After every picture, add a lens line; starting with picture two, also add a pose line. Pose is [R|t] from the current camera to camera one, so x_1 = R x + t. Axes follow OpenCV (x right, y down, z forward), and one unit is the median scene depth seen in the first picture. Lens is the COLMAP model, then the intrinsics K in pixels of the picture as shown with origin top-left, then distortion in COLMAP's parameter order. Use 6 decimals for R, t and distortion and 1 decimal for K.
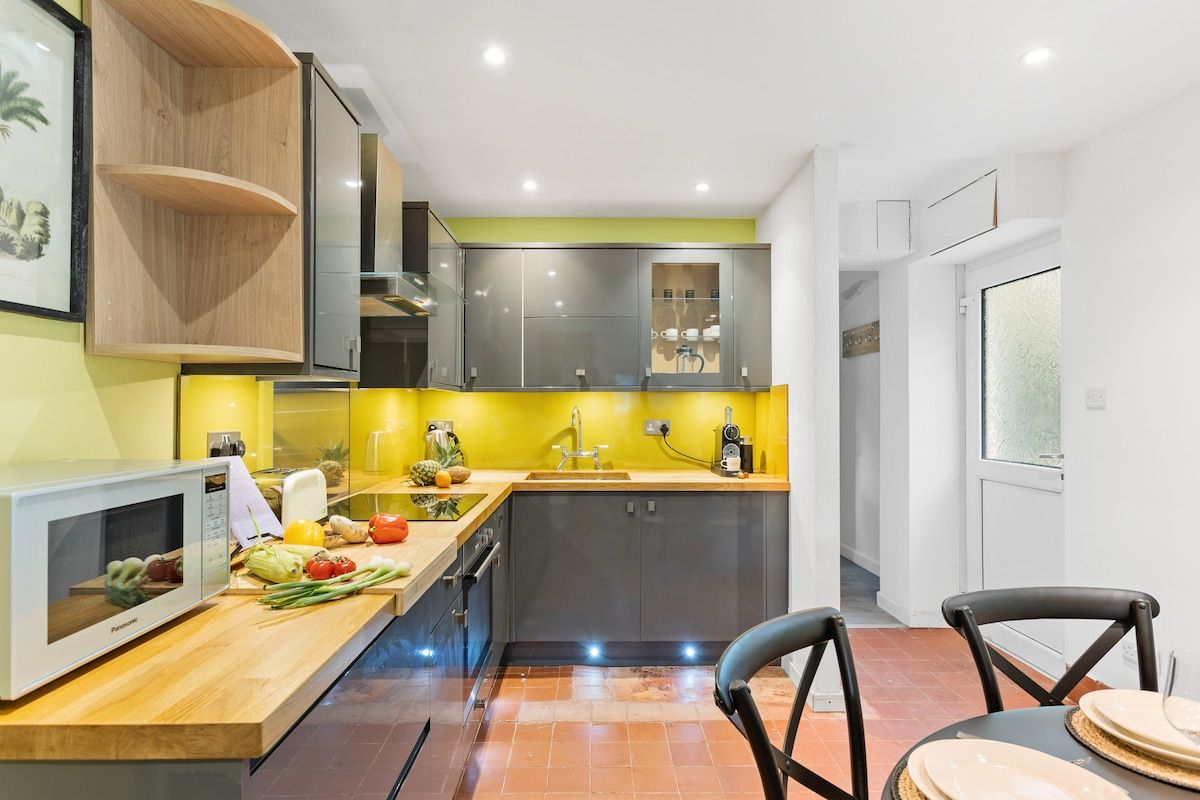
lens RADIAL K [[644.3, 0, 600.2], [0, 644.3, 399.5], [0, 0, 1]] dist [-0.000928, -0.000142]
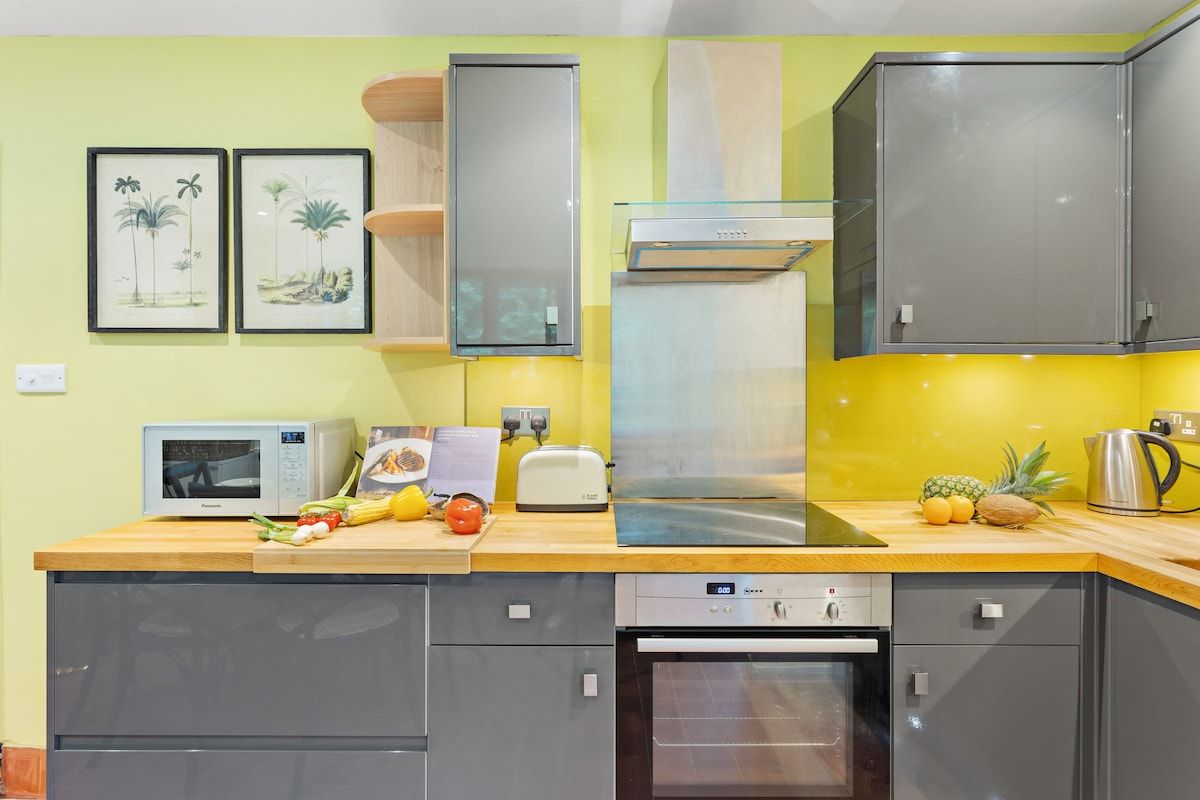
lens RADIAL K [[437.6, 0, 599.7], [0, 437.6, 404.8], [0, 0, 1]] dist [-0.000452, -0.000041]
pose [[-0.019777, 0.010812, -0.999746, 0.301136], [0.004255, 0.999933, 0.010730, 0.054935], [0.999795, -0.004042, -0.019821, 1.702515]]
